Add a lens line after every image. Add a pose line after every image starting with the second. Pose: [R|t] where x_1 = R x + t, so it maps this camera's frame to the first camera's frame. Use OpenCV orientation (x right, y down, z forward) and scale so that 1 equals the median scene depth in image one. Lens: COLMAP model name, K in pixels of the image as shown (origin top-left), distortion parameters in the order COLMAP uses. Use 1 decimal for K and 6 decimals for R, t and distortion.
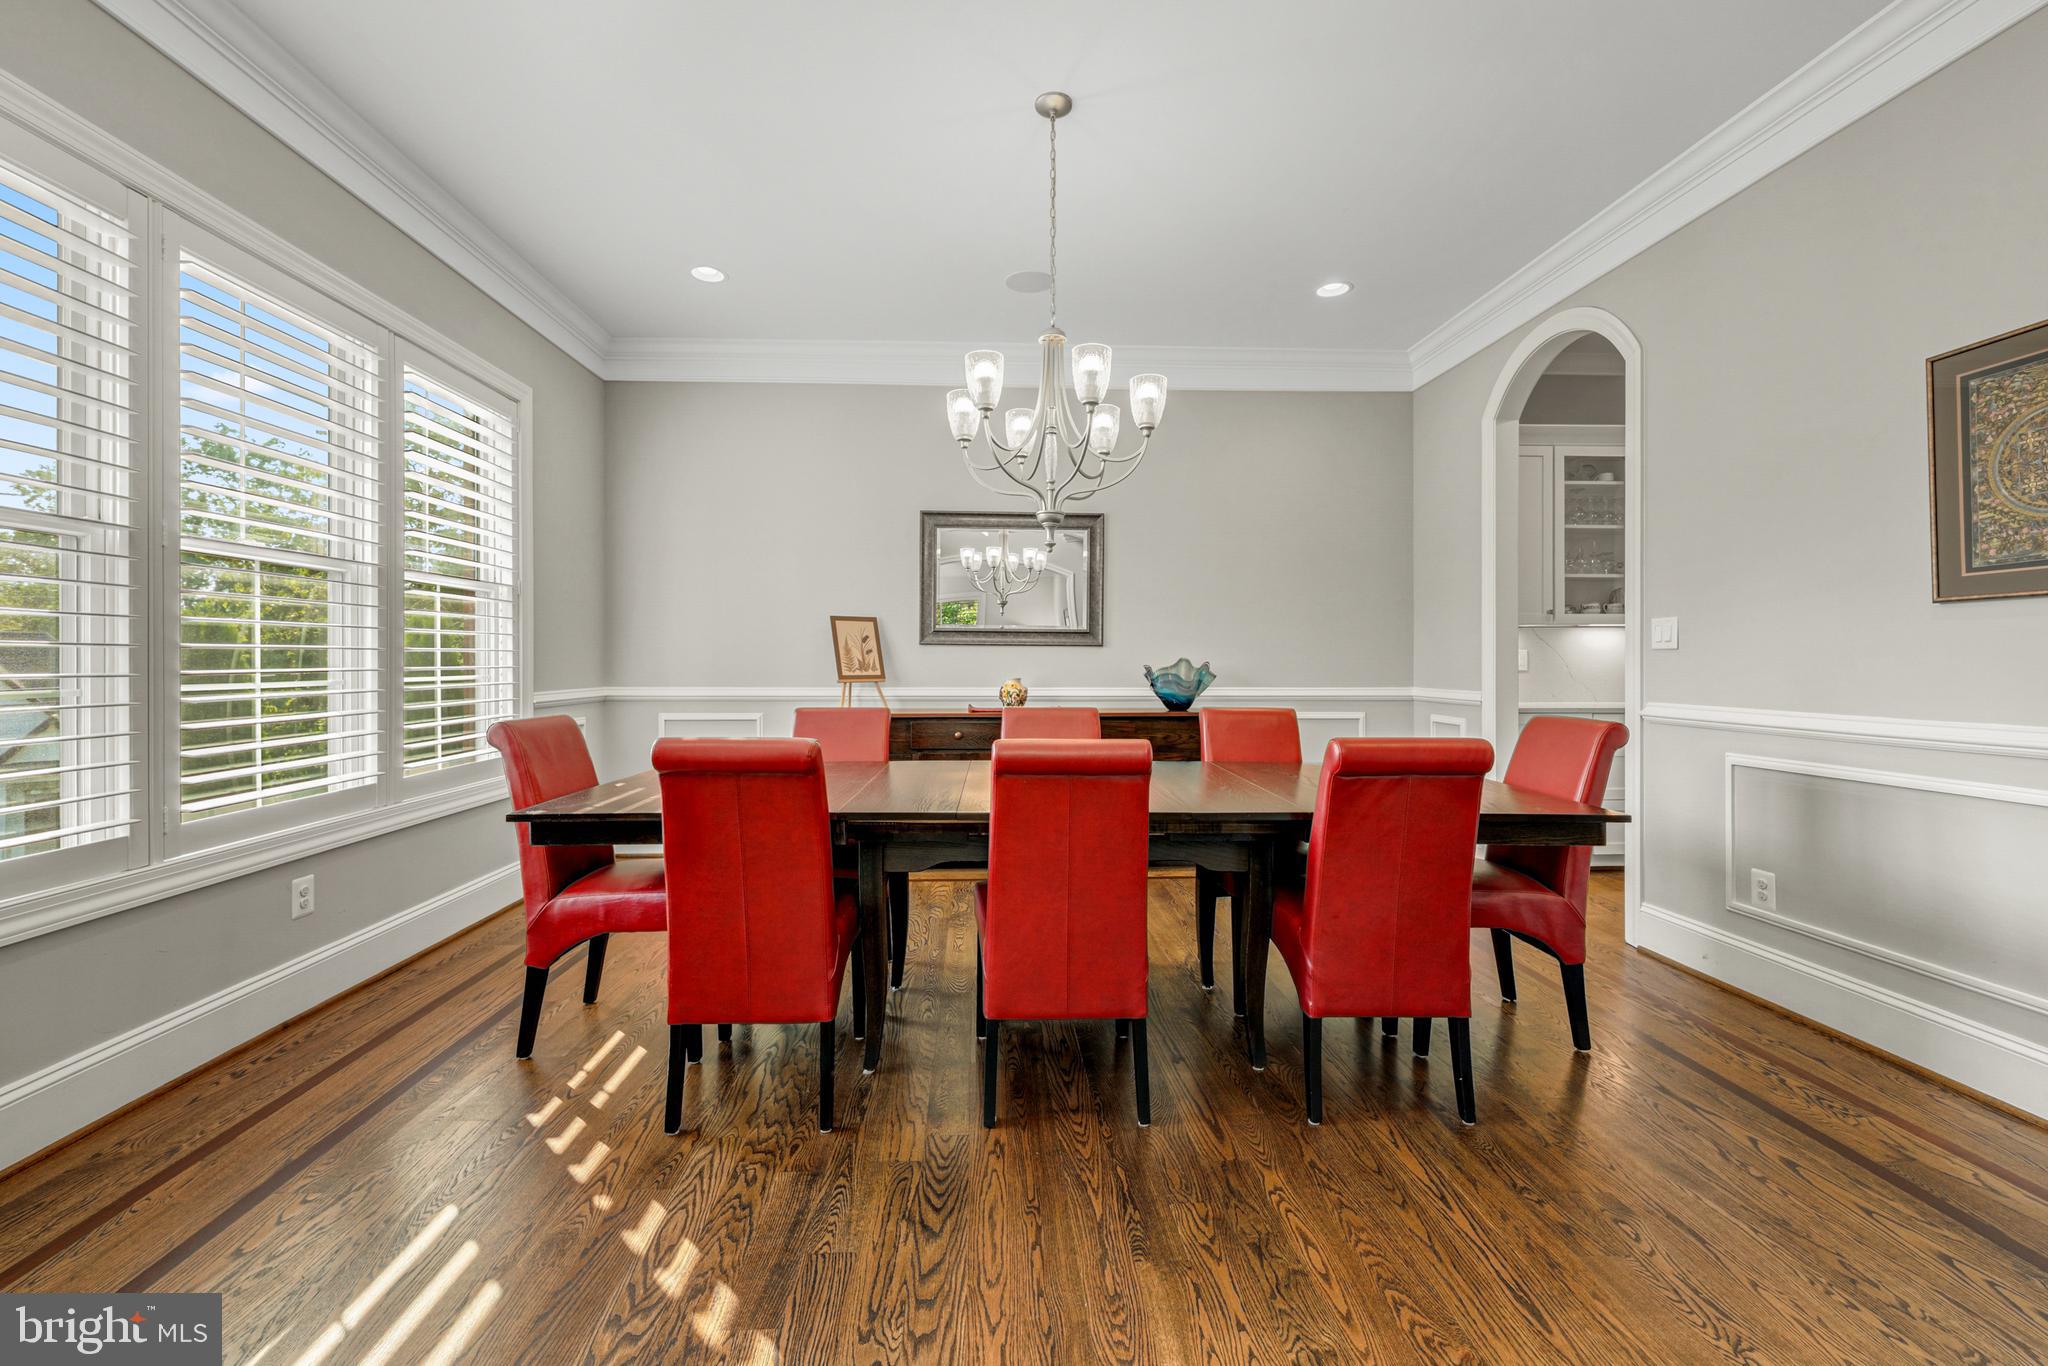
lens RADIAL K [[842.6, 0, 1021.2], [0, 842.6, 662.2], [0, 0, 1]] dist [0.001141, -0.000036]
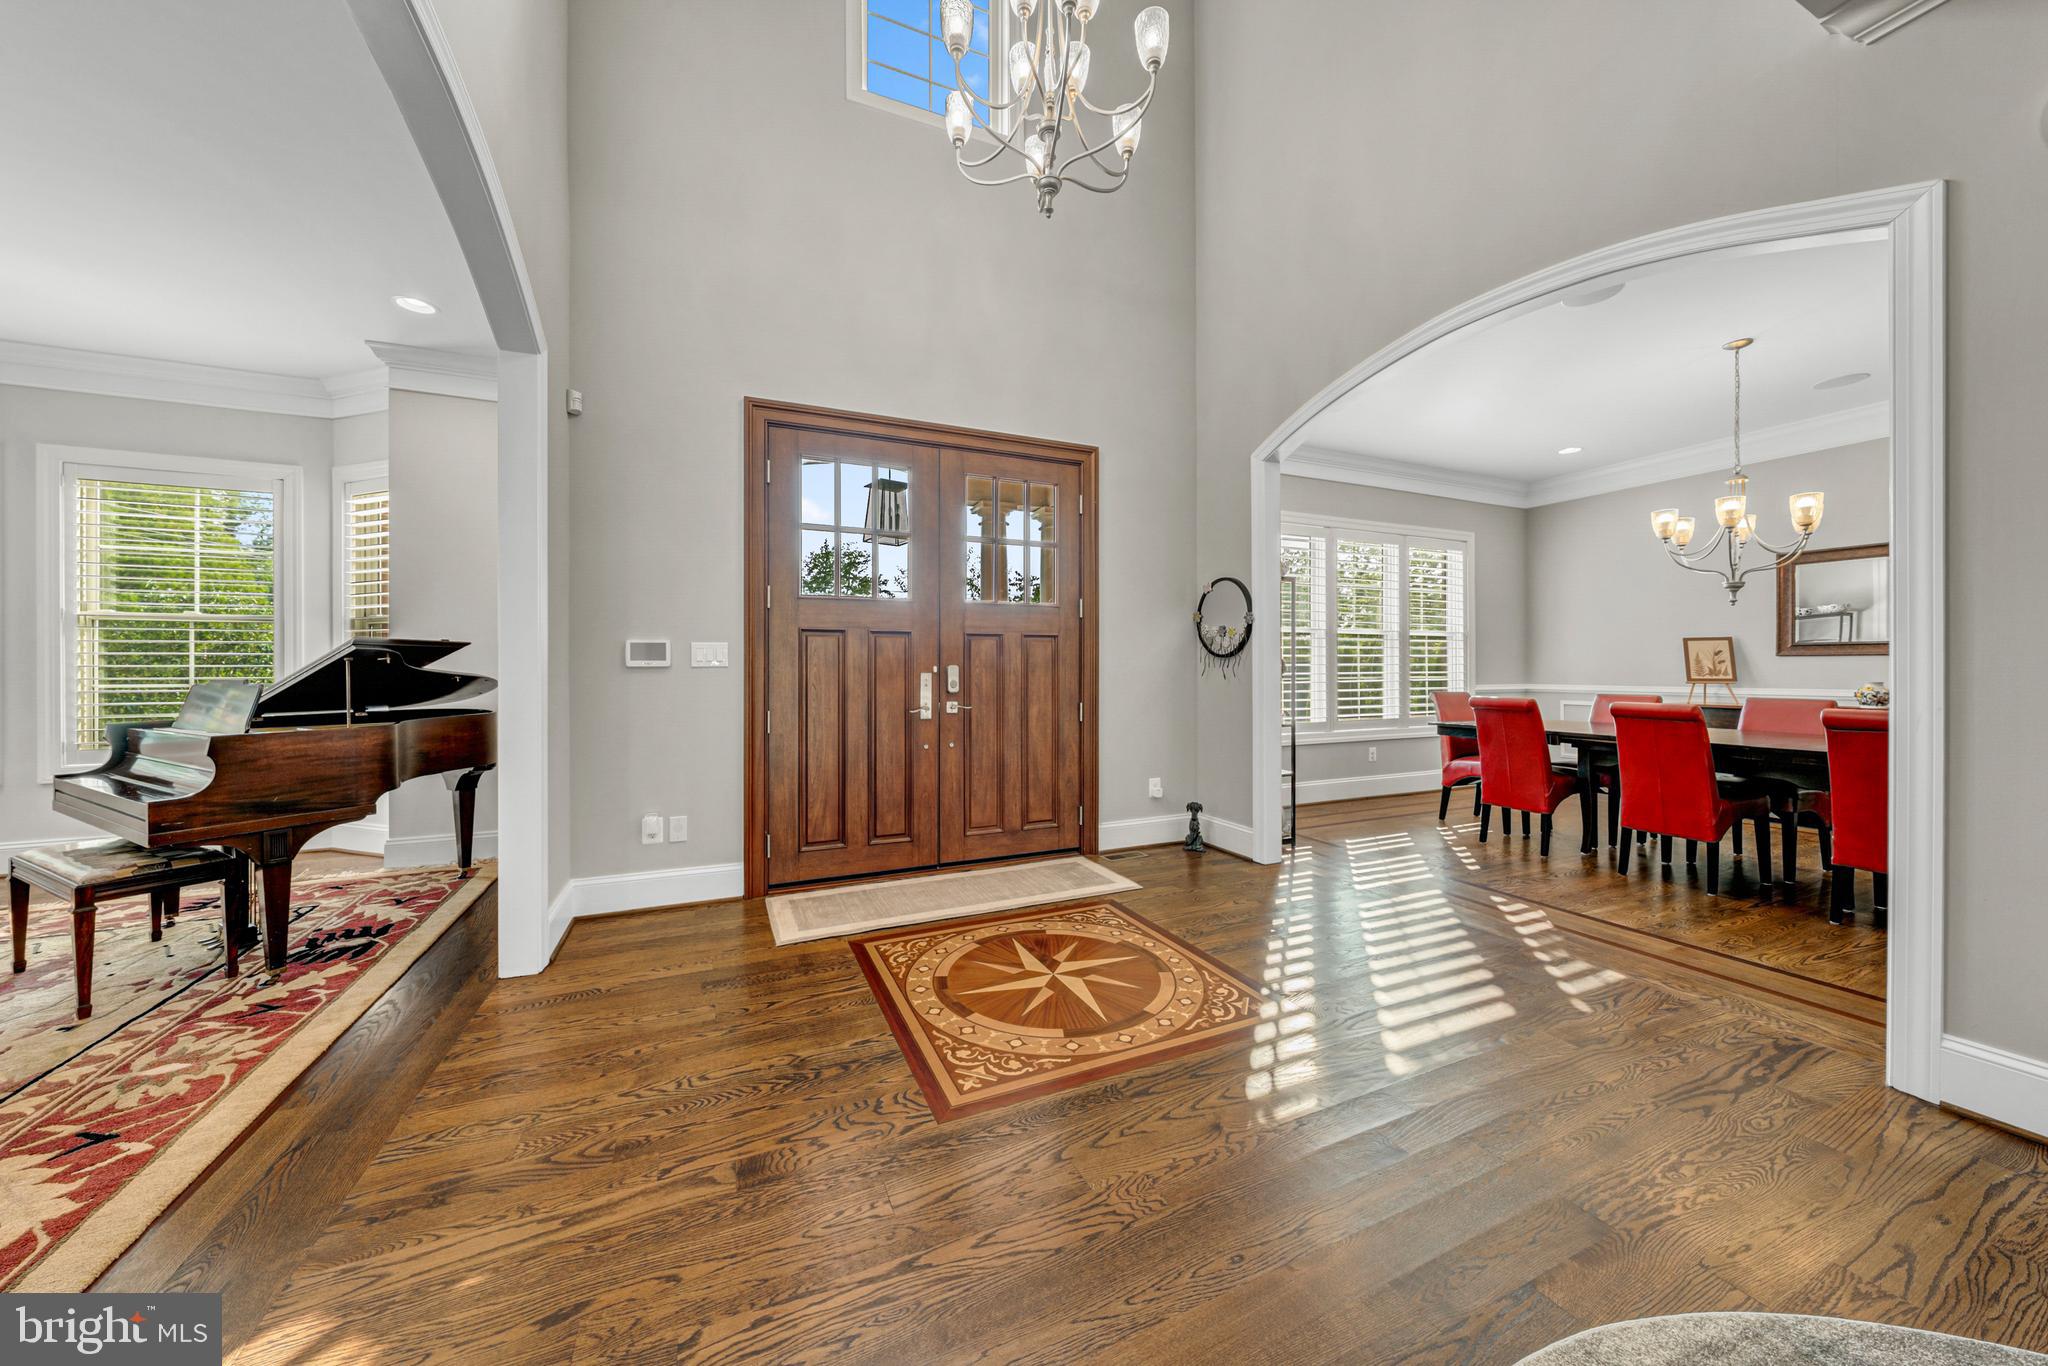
lens RADIAL K [[692.0, 0, 1015.3], [0, 692.0, 676.0], [0, 0, 1]] dist [-0.000736, -0.000173]
pose [[0.352512, 0.006115, -0.935787, 0.813436], [0.002671, 0.999968, 0.007540, -0.001308], [0.935803, -0.005158, 0.352484, -0.849429]]
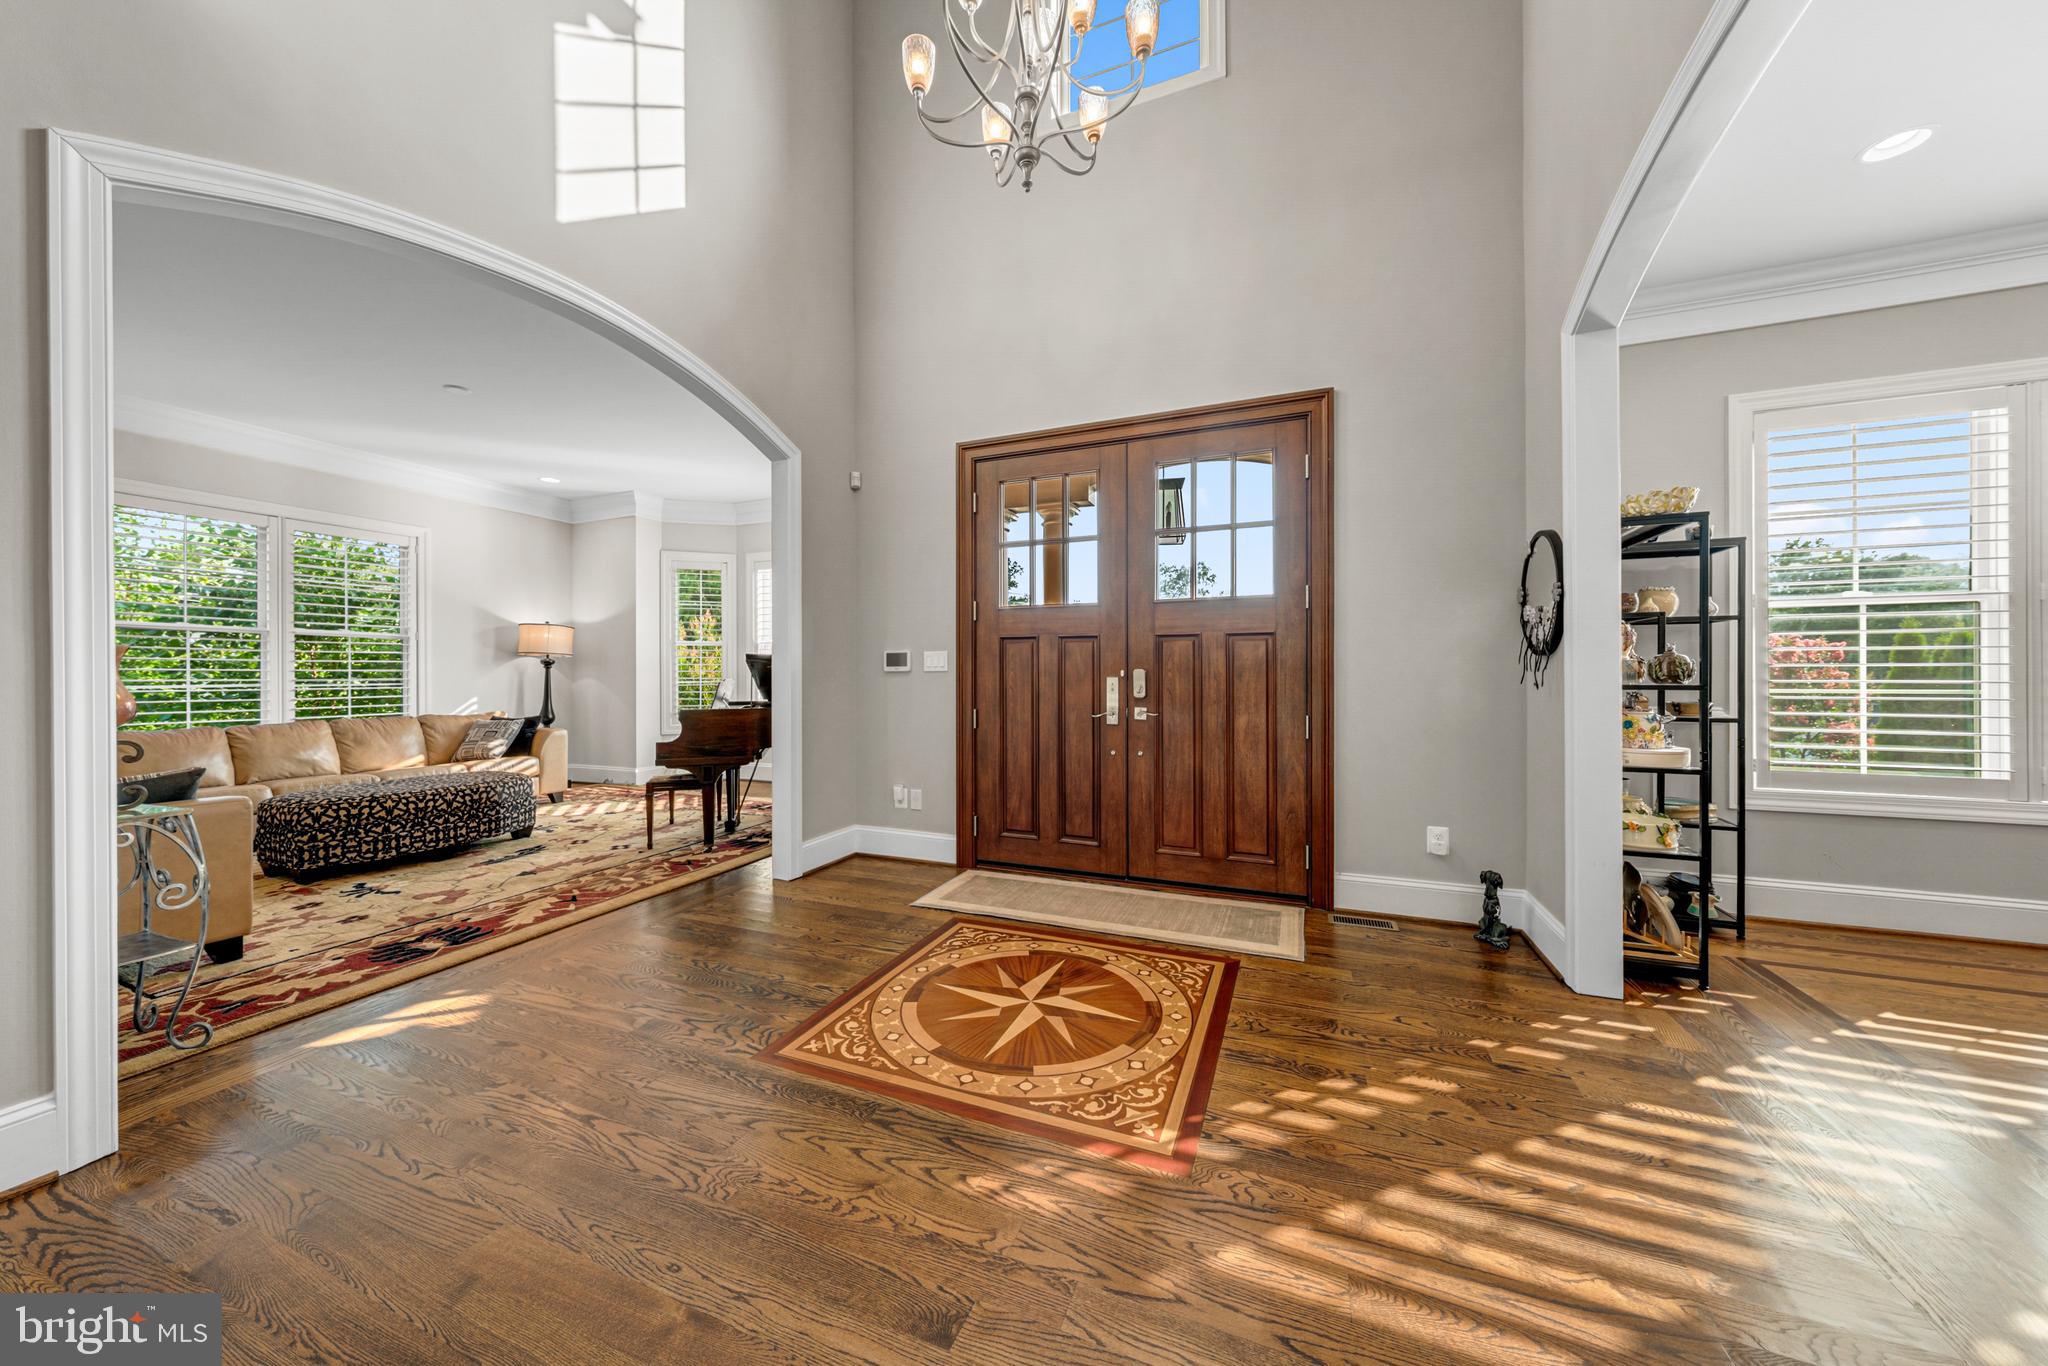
lens RADIAL K [[688.1, 0, 1016.6], [0, 688.1, 675.1], [0, 0, 1]] dist [-0.000988, -0.000122]
pose [[-0.430989, 0.003097, -0.902352, 0.749961], [0.001645, 0.999995, 0.002647, -0.005126], [0.902356, -0.000344, -0.430992, -0.132624]]
